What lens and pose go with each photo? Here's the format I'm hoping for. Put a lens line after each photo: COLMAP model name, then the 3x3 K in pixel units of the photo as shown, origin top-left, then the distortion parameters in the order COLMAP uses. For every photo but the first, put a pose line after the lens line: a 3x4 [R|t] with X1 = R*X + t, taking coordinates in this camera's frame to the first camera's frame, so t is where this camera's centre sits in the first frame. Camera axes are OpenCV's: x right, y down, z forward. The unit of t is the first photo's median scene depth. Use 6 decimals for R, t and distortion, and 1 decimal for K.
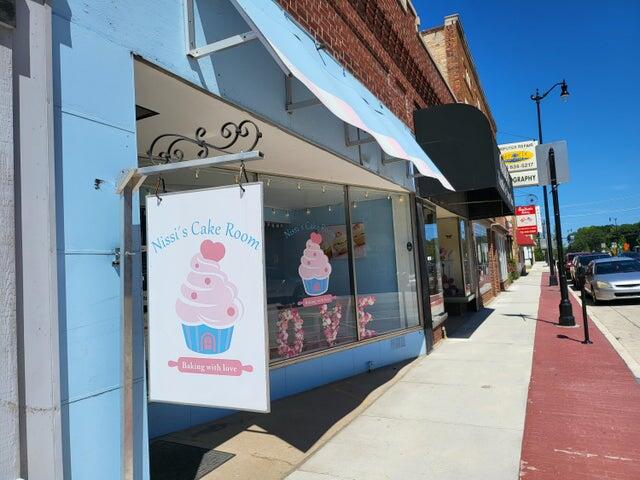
lens RADIAL K [[453.9, 0, 320.7], [0, 453.9, 242.3], [0, 0, 1]] dist [-0.001526, -0.001160]
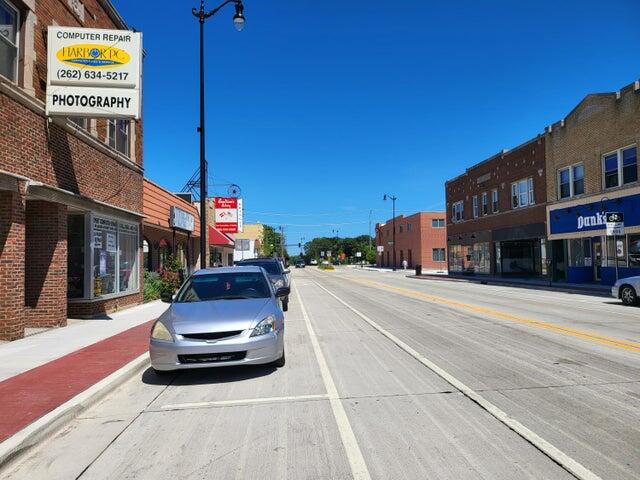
lens RADIAL K [[453.9, 0, 319.5], [0, 453.9, 240.0], [0, 0, 1]] dist [-0.001526, -0.001160]
pose [[0.862753, 0.076102, 0.499866, 0.405738], [-0.073088, 0.996996, -0.025641, 0.009063], [-0.500315, -0.014412, 0.865723, 0.438371]]
